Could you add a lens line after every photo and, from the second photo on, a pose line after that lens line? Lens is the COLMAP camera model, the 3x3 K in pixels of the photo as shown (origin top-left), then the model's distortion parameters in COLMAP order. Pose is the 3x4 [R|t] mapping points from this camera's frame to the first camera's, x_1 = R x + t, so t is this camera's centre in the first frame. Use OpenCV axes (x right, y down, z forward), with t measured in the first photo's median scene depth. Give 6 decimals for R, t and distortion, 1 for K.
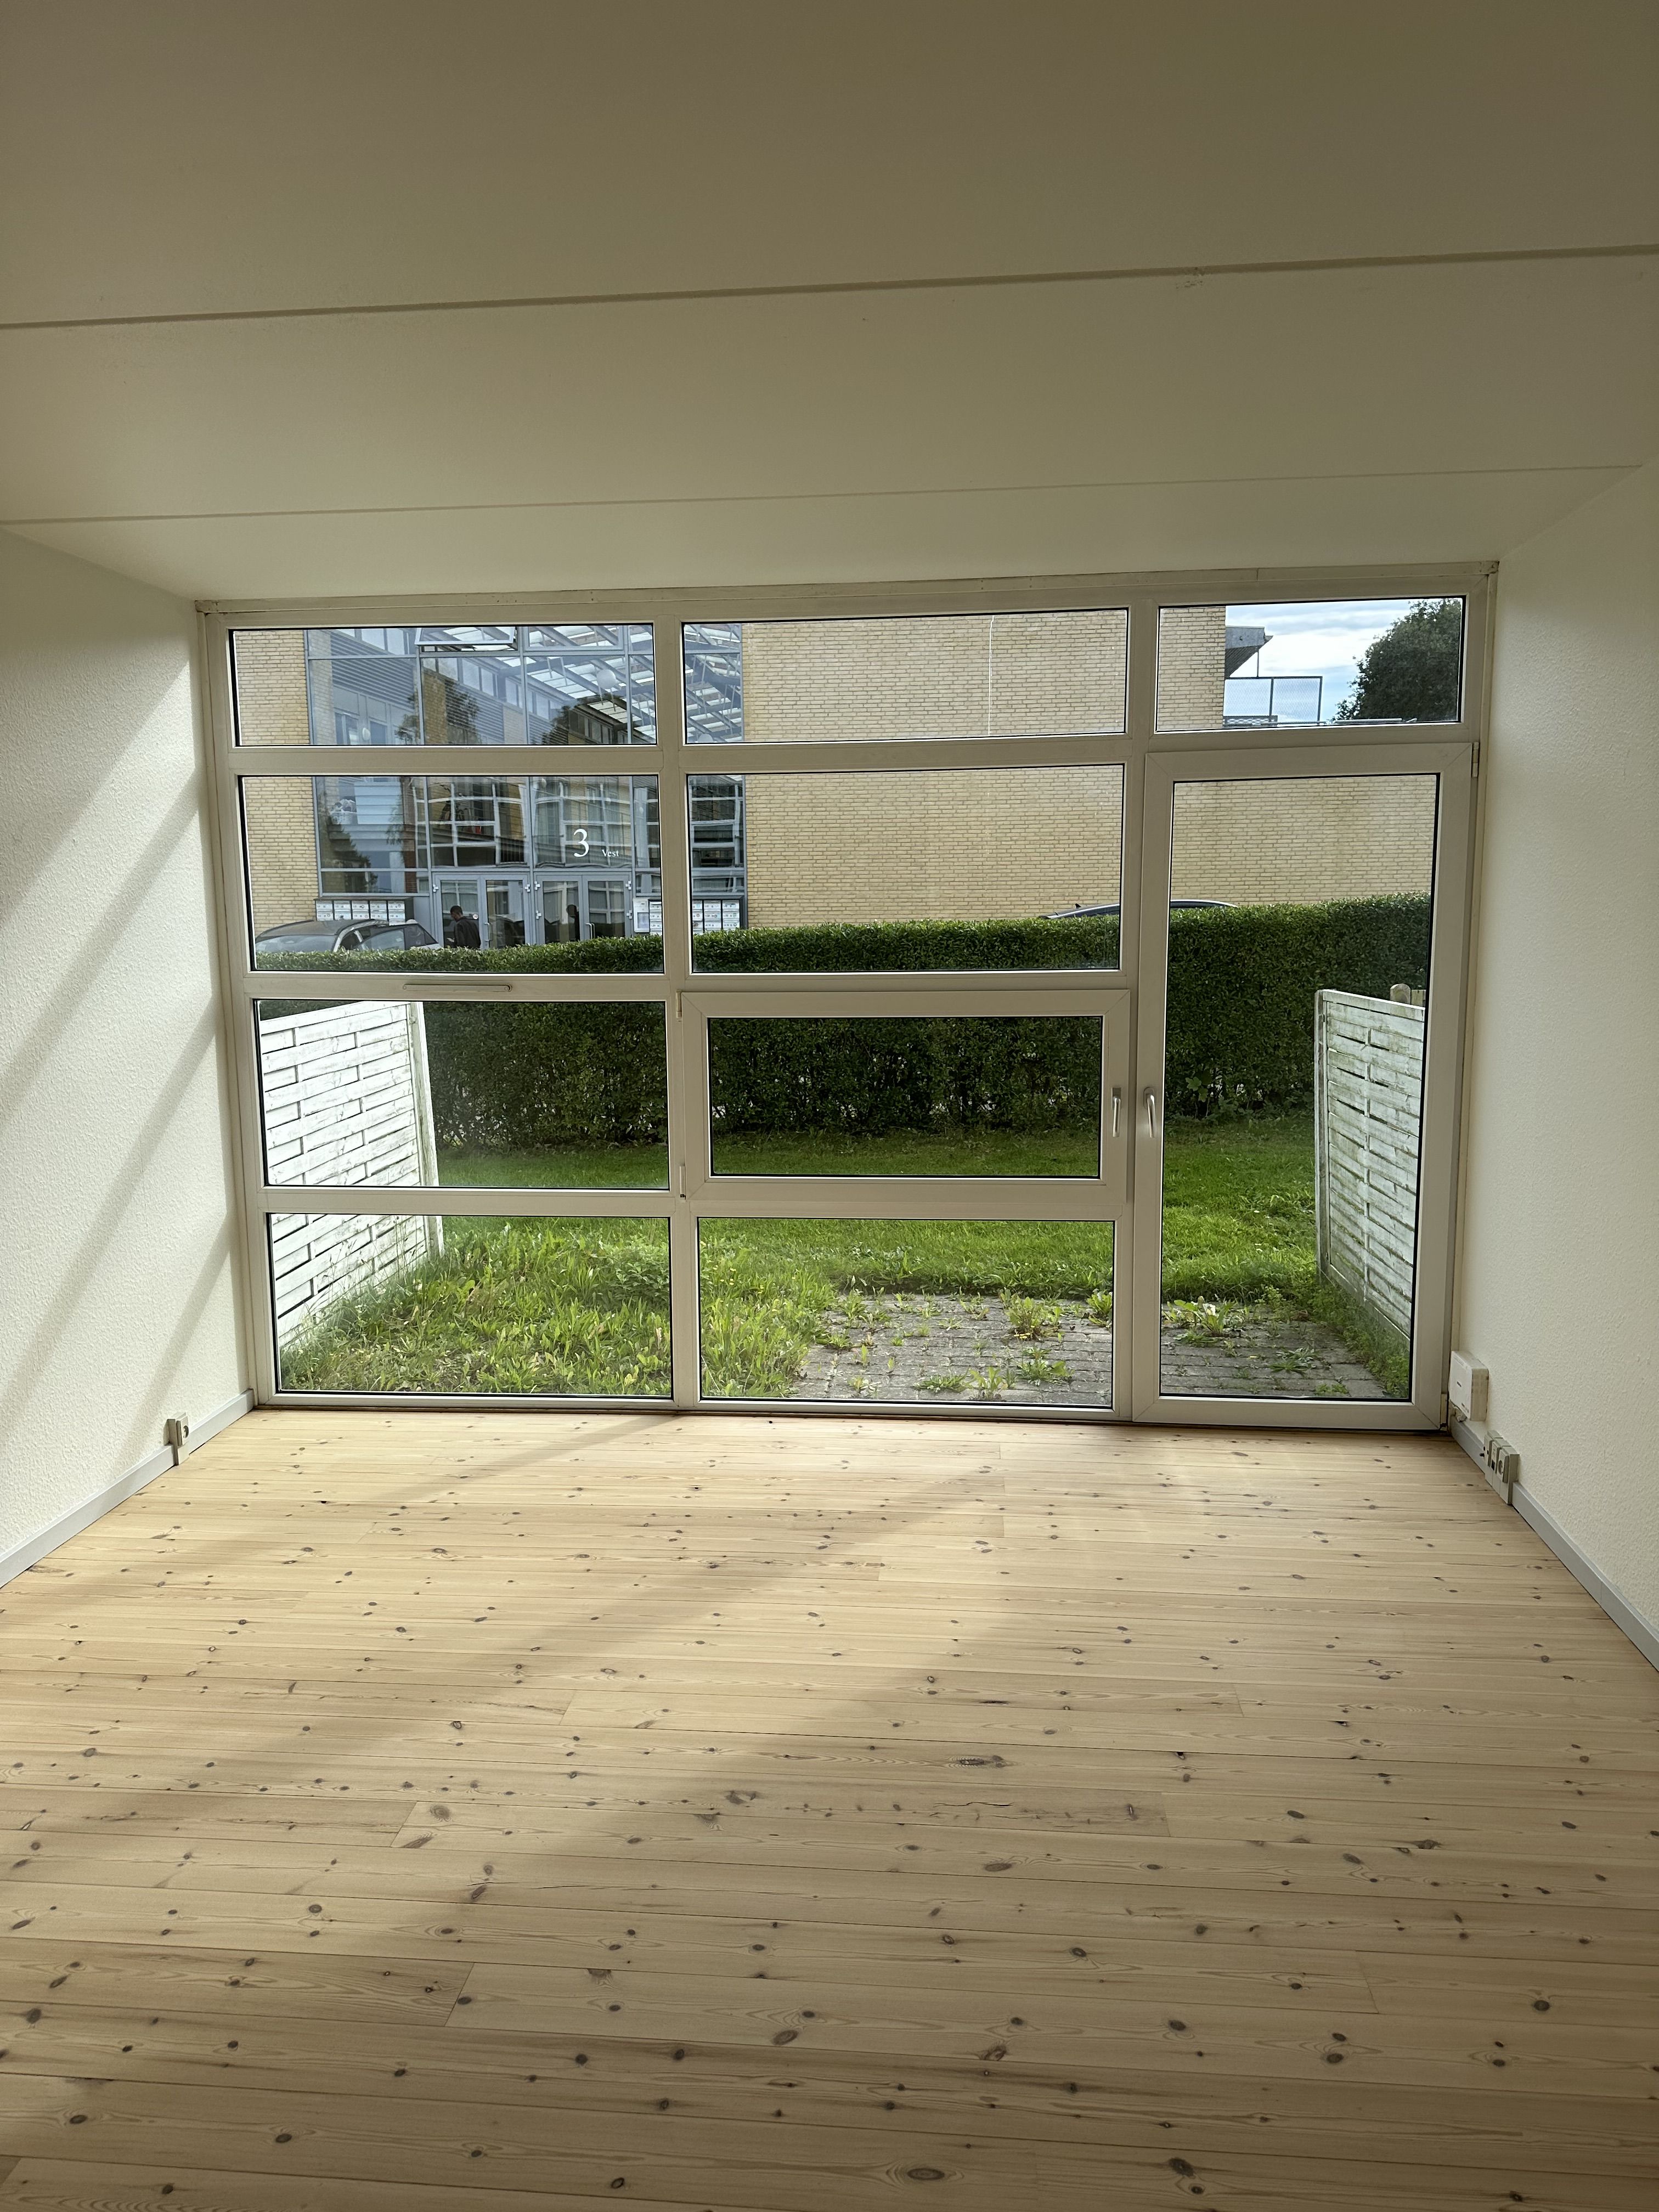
lens RADIAL K [[1593.1, 0, 766.2], [0, 1593.1, 1112.5], [0, 0, 1]] dist [0.162110, -0.304865]
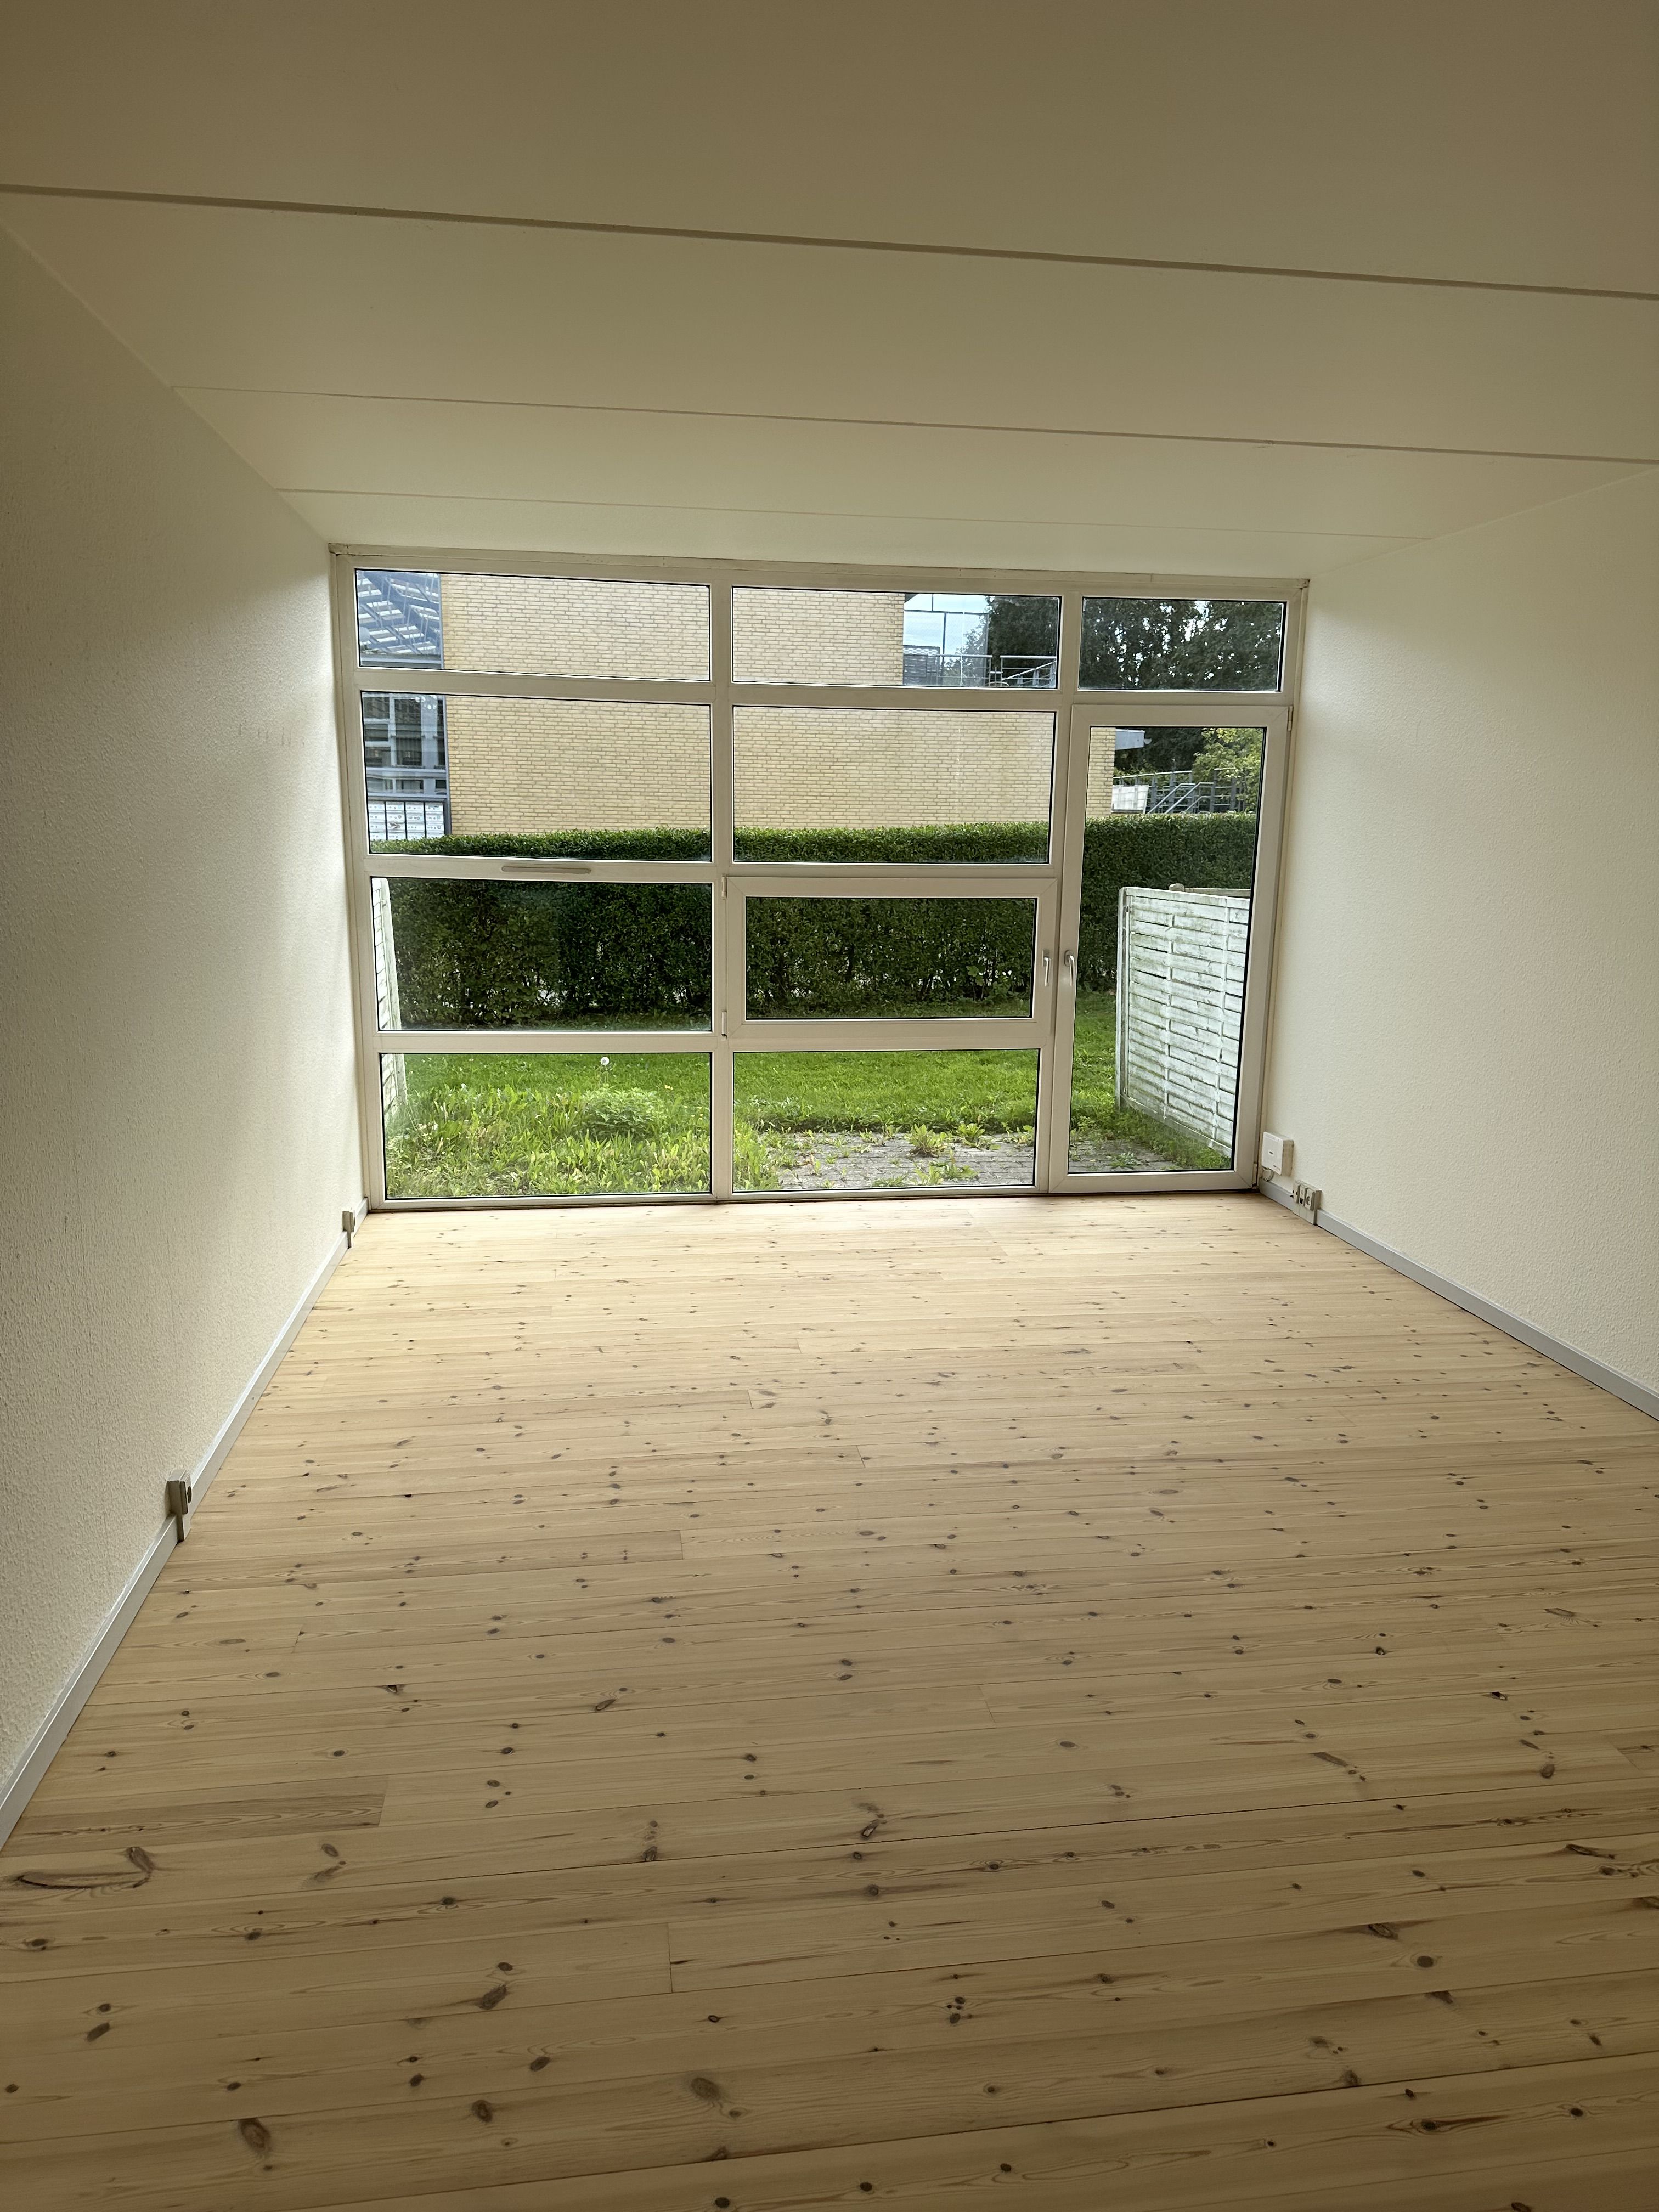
lens RADIAL K [[1556.4, 0, 829.5], [0, 1556.4, 1106.0], [0, 0, 1]] dist [0.125060, -0.002202]
pose [[0.970532, -0.020945, 0.240059, -0.281354], [0.007813, 0.998427, 0.055524, 0.041052], [-0.240845, -0.052012, 0.969169, -0.257148]]
